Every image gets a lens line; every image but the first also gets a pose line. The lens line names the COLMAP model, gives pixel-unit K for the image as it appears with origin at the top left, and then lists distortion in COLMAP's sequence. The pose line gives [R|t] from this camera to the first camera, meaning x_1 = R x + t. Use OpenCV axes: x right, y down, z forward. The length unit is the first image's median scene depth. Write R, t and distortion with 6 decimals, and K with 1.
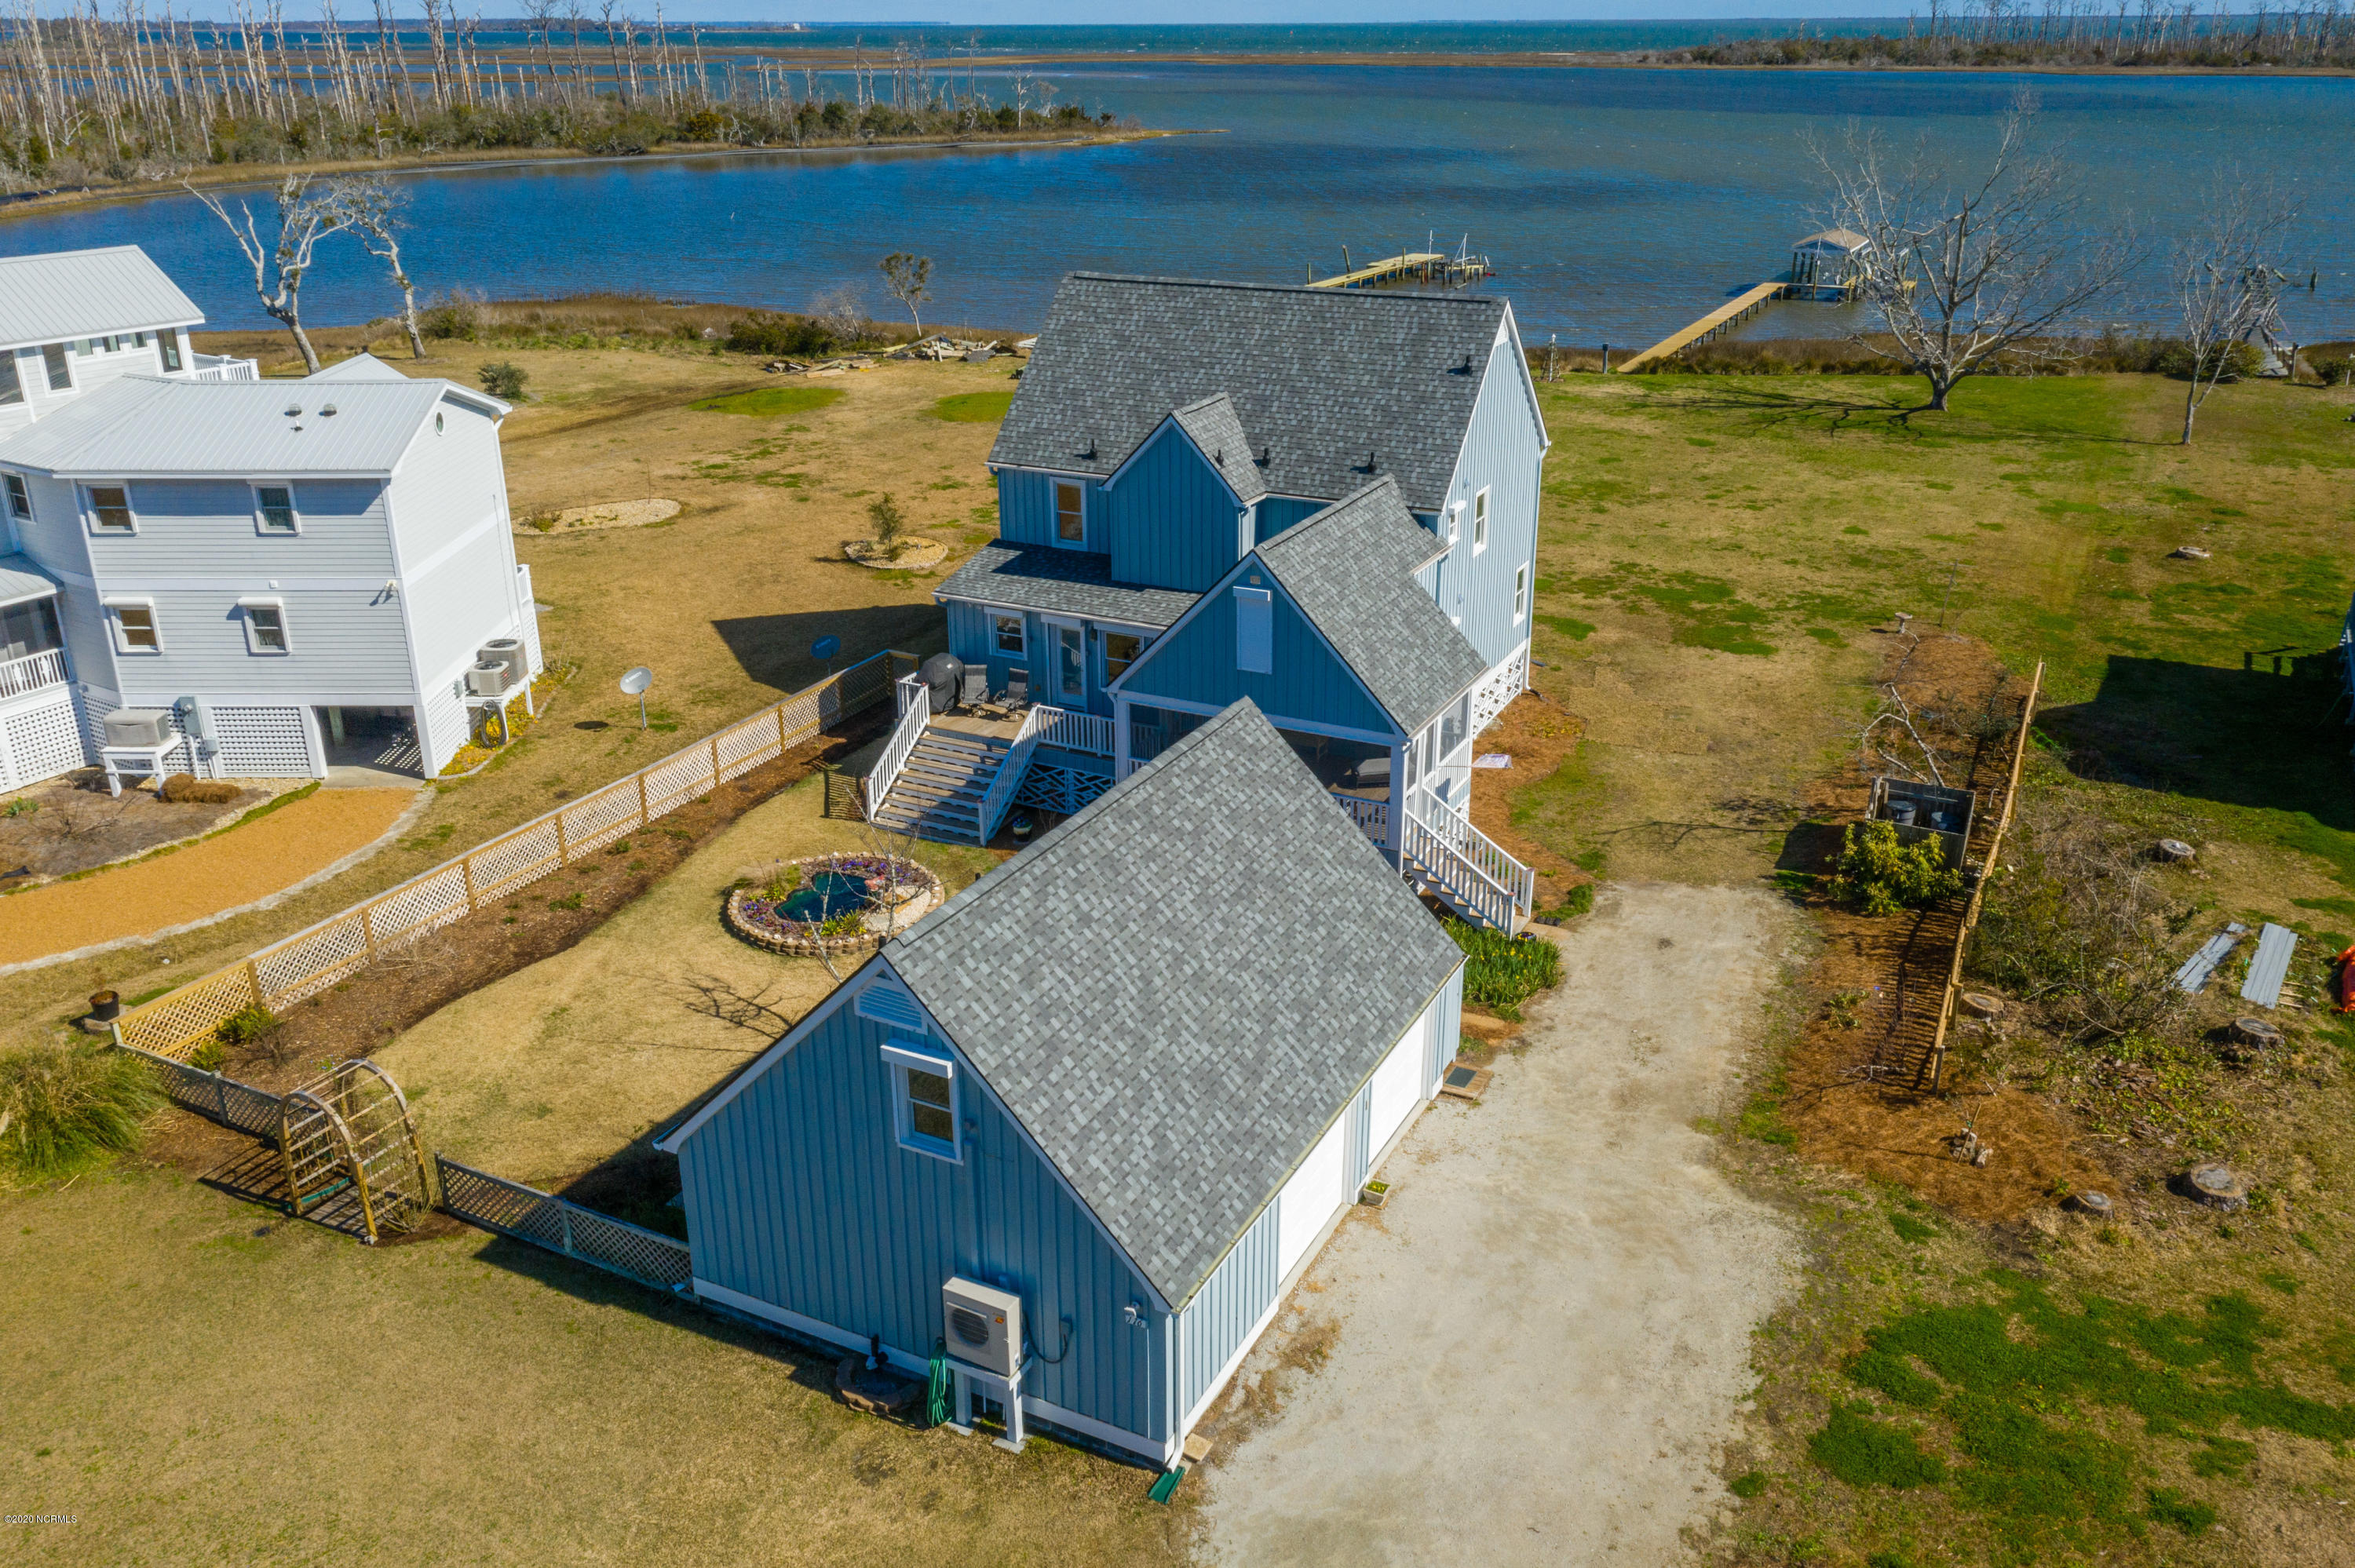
lens RADIAL K [[1900.9, 0, 1166.9], [0, 1900.9, 760.3], [0, 0, 1]] dist [-0.008573, -0.009400]
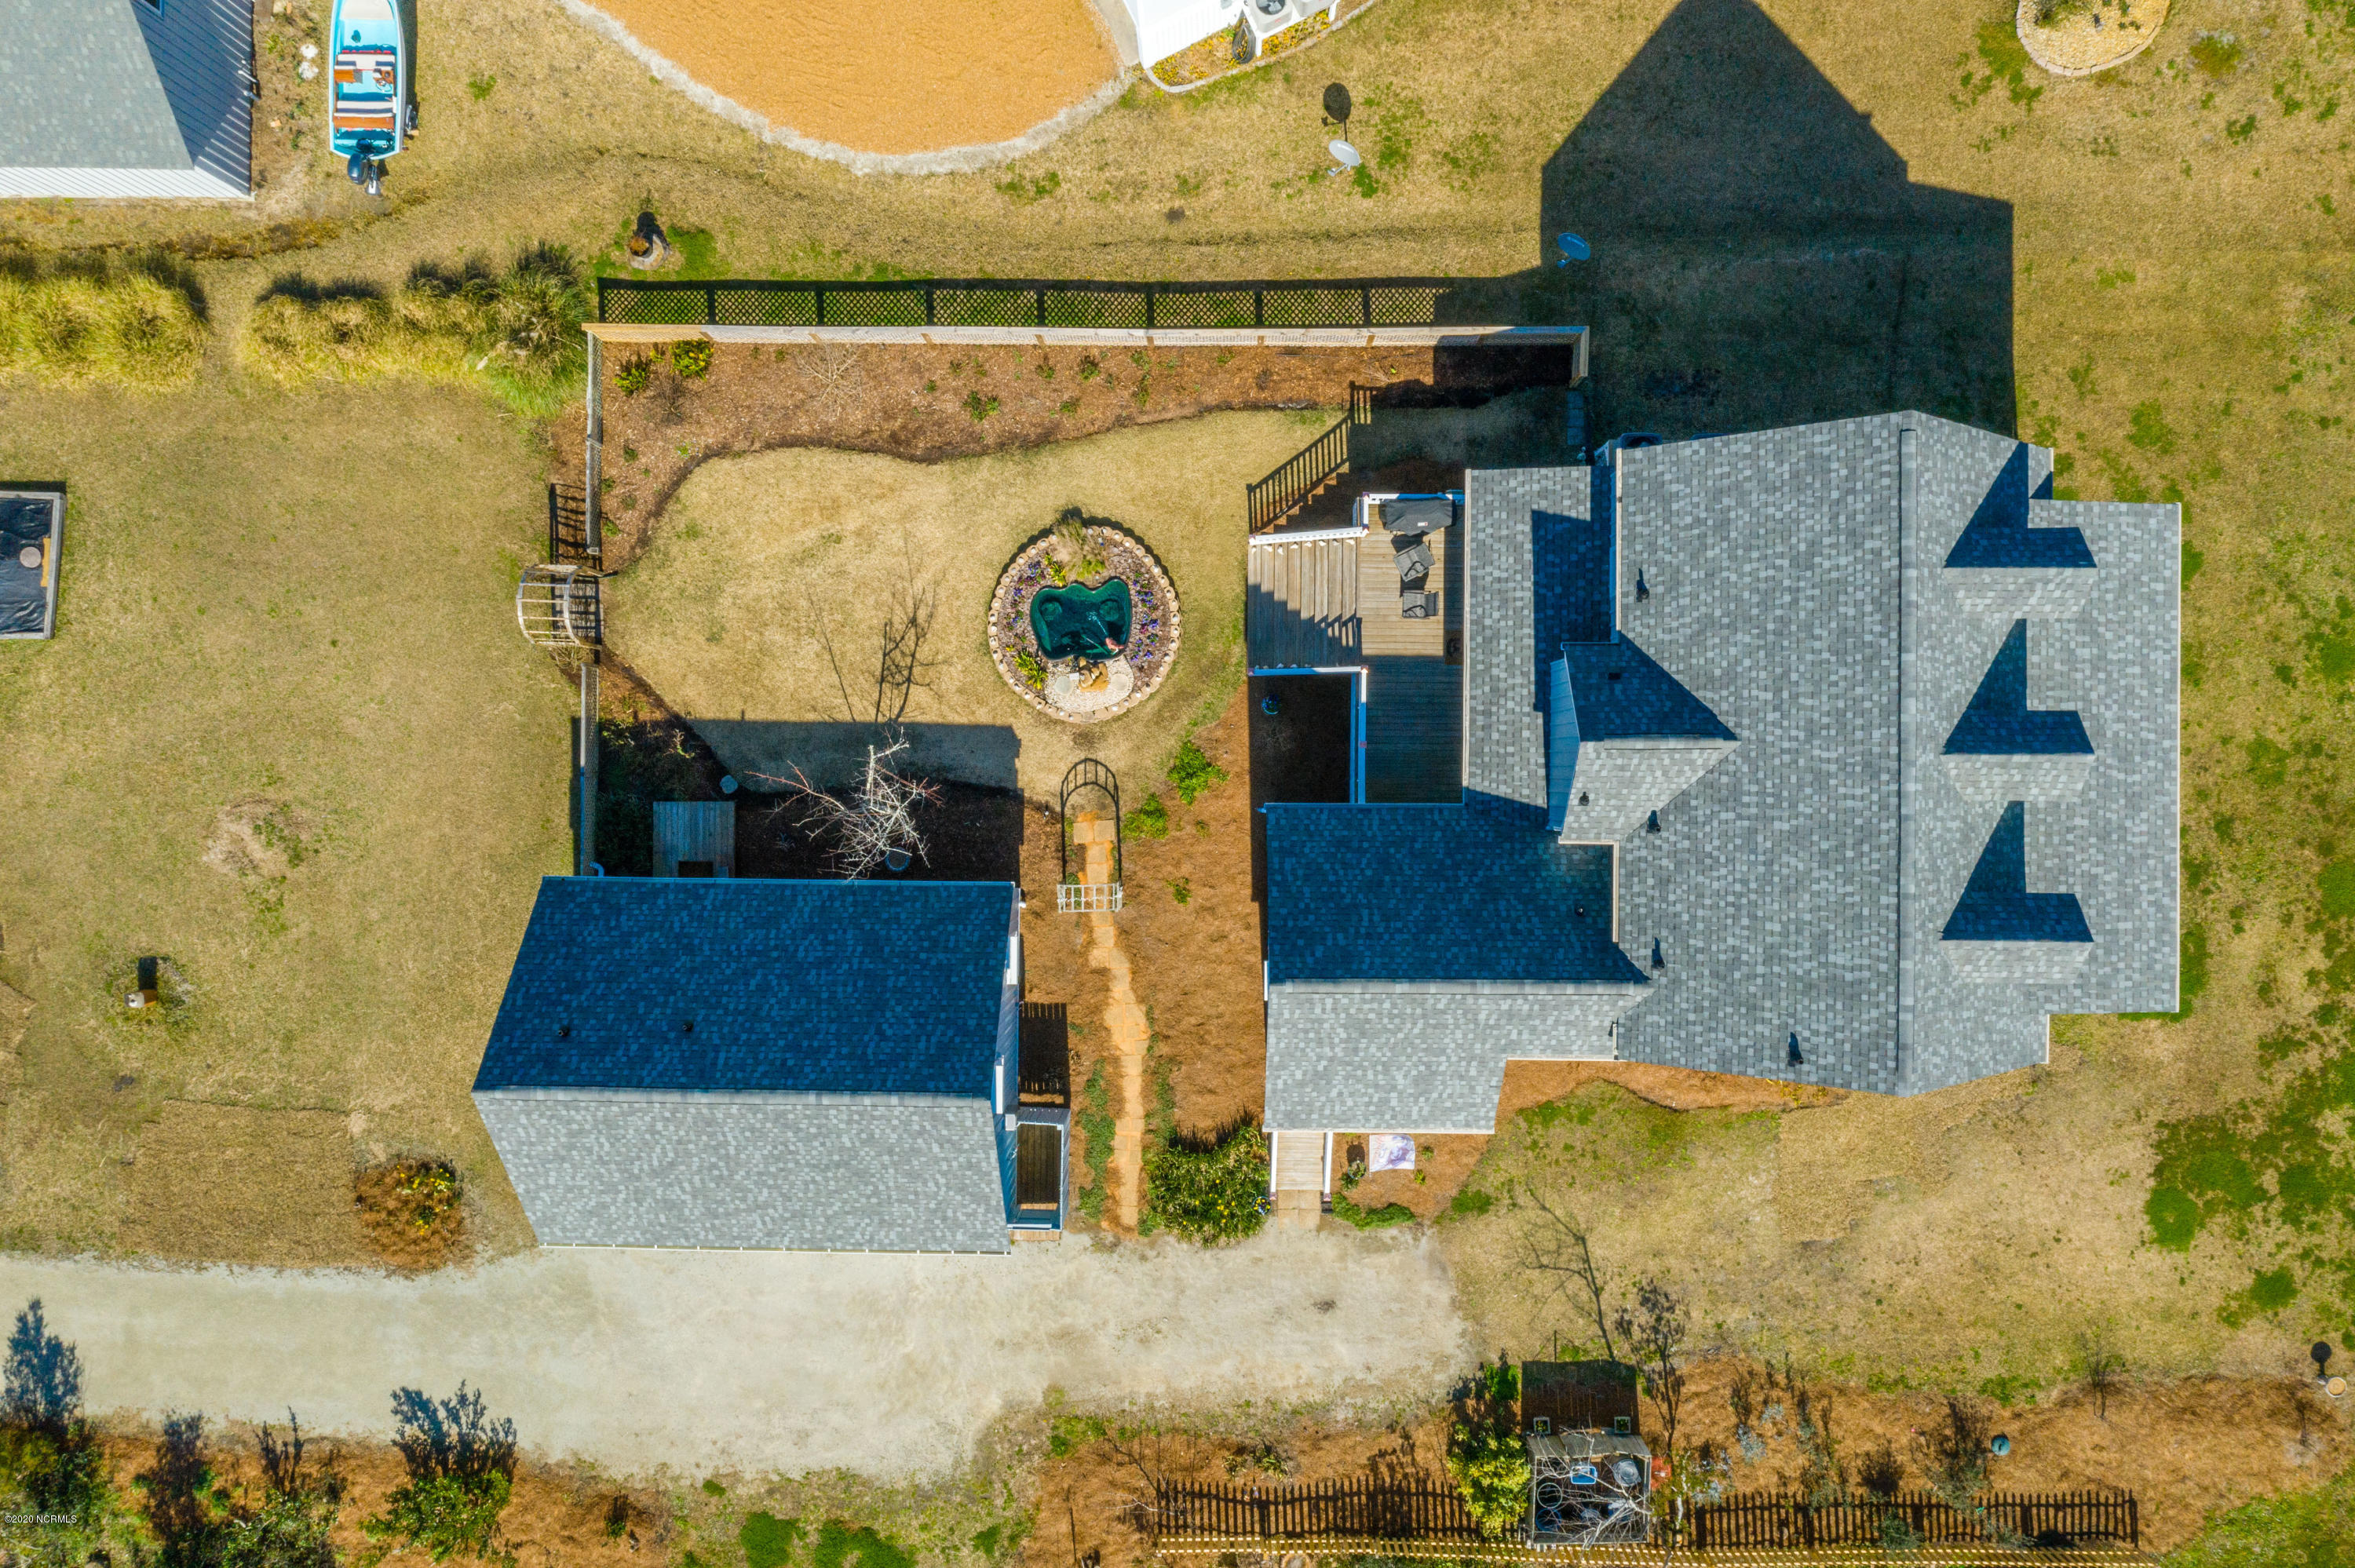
lens RADIAL K [[1900.9, 0, 1166.9], [0, 1900.9, 760.3], [0, 0, 1]] dist [-0.008573, -0.009400]
pose [[0.453895, 0.891052, -0.002325, -0.067834], [-0.301269, 0.155919, 0.940705, -0.871369], [0.838580, -0.426281, 0.339217, 0.560319]]
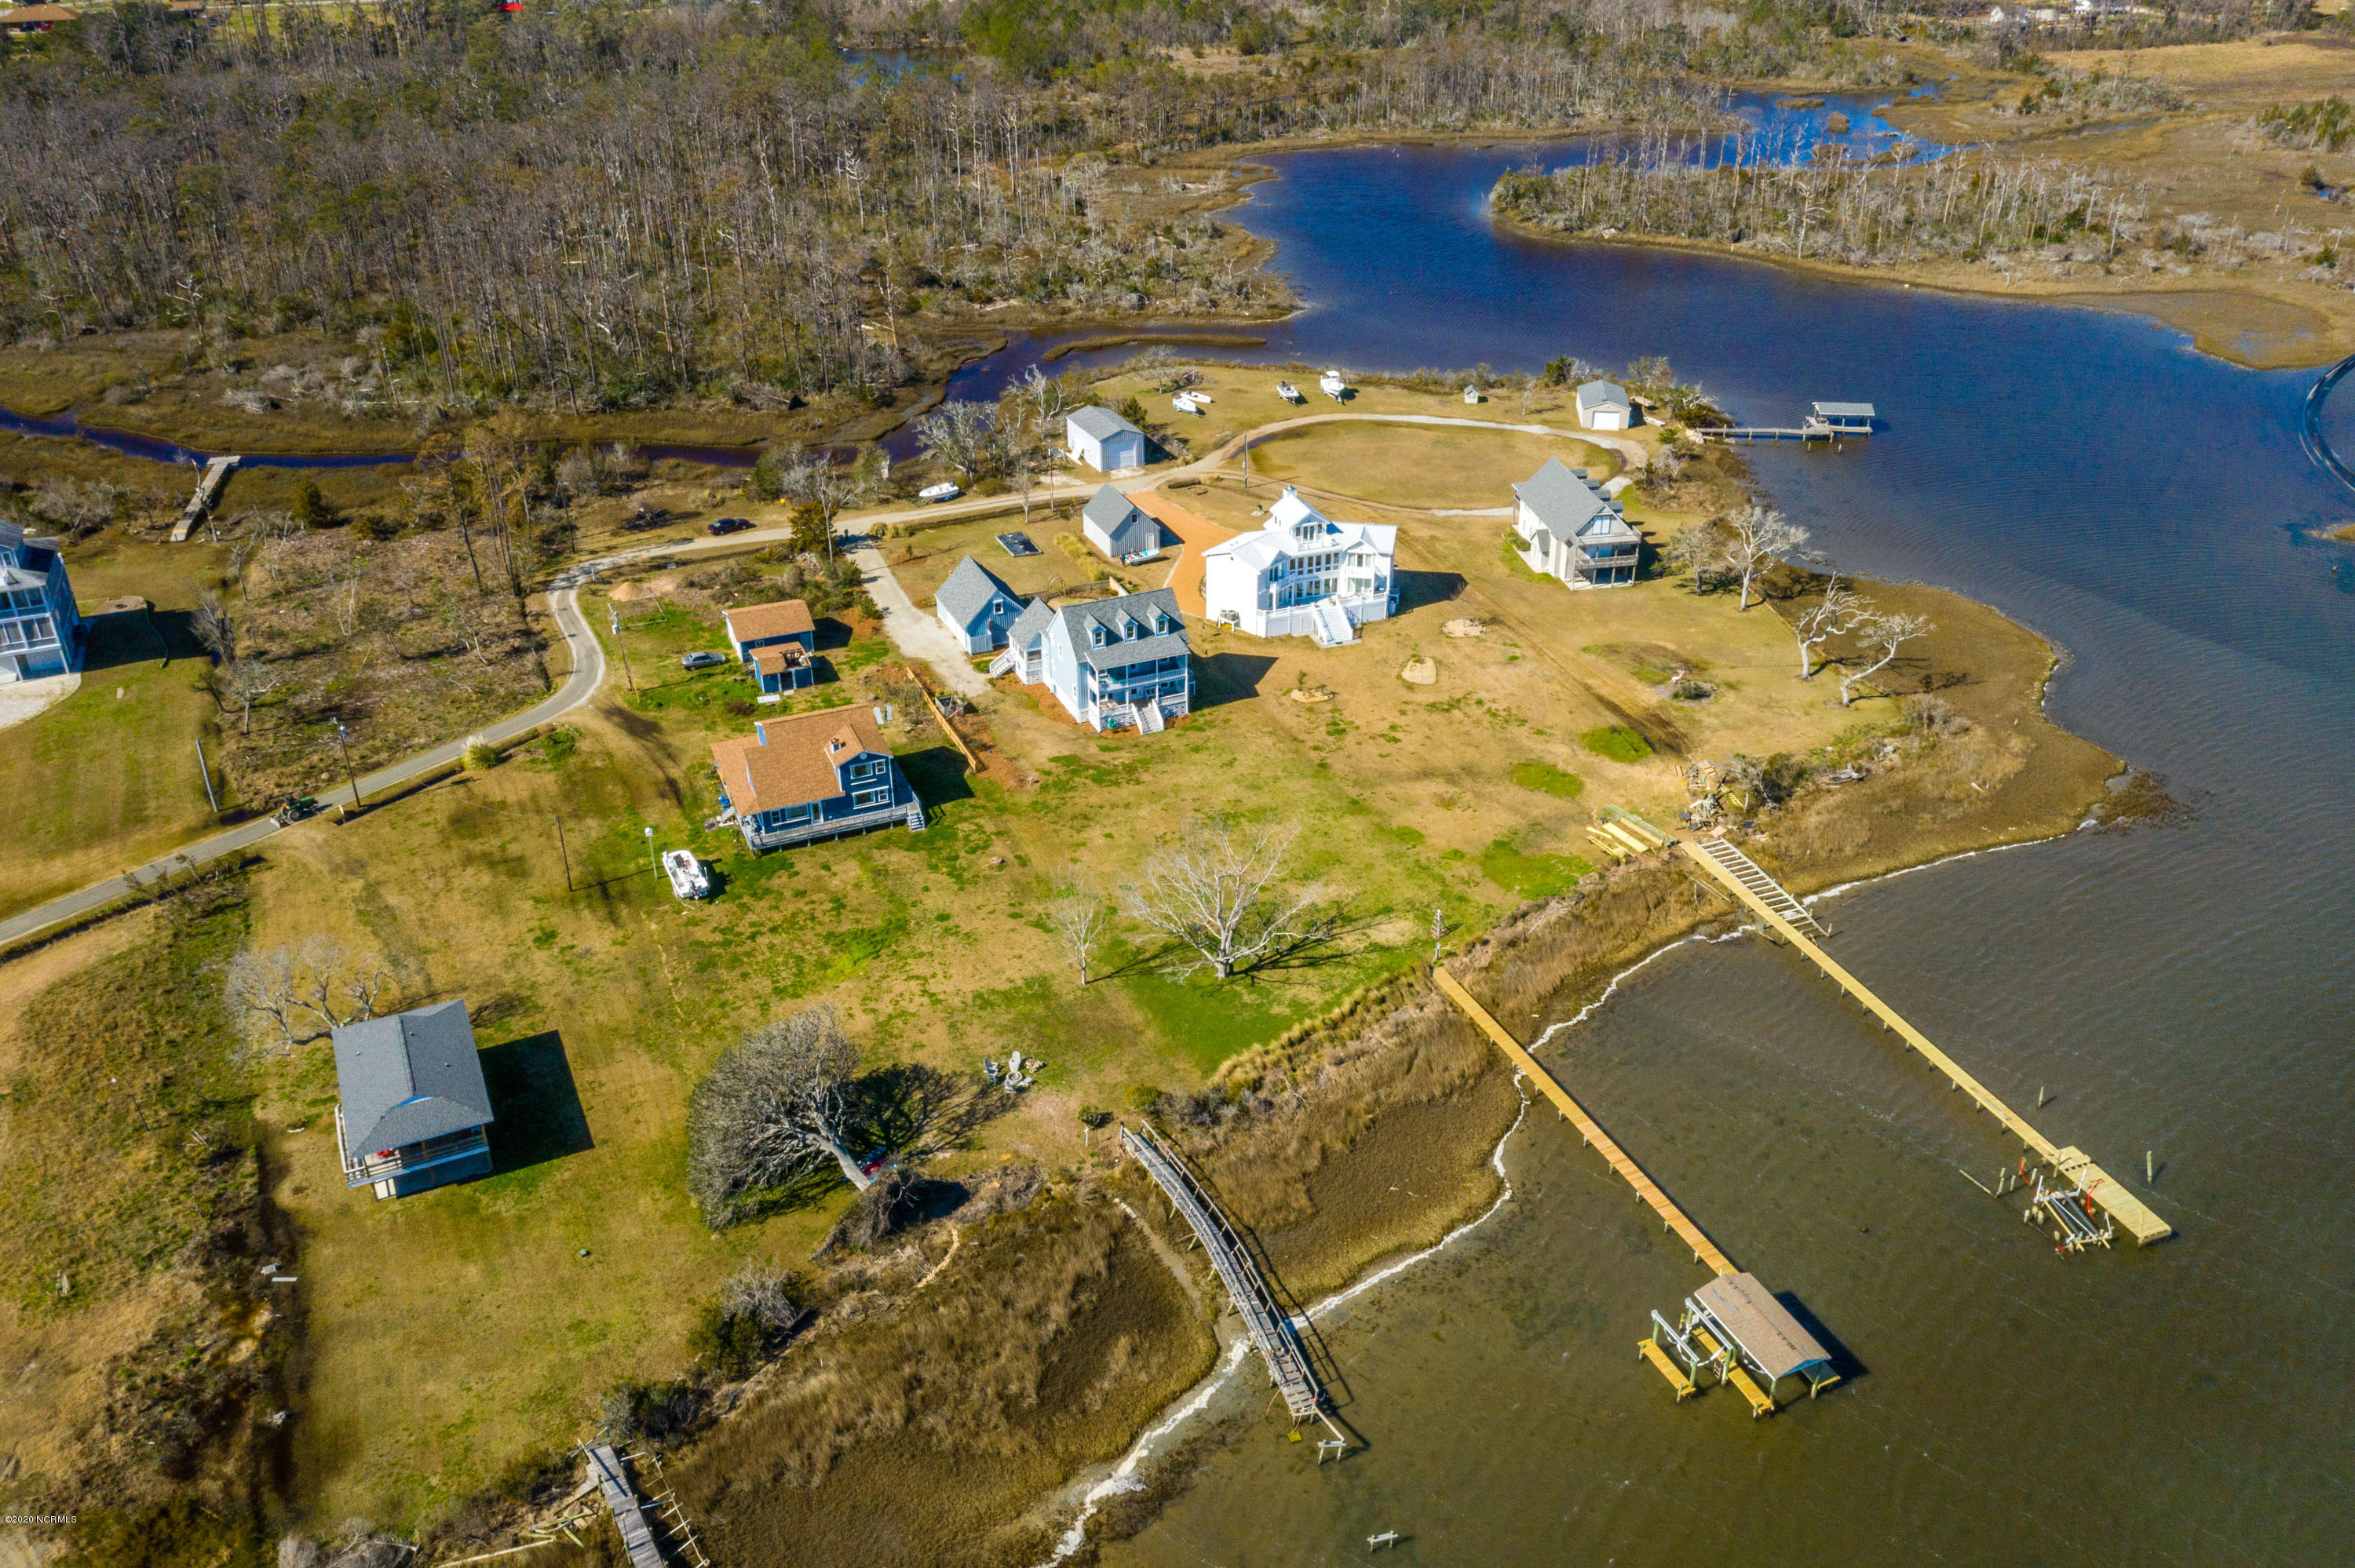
lens RADIAL K [[1865.7, 0, 1177.5], [0, 1865.7, 784.0], [0, 0, 1]] dist [-0.002386, -0.010873]
pose [[-0.632359, 0.388541, -0.670193, 2.894735], [-0.270010, 0.700332, 0.660780, -2.726178], [0.726097, 0.598809, -0.337951, 2.790401]]
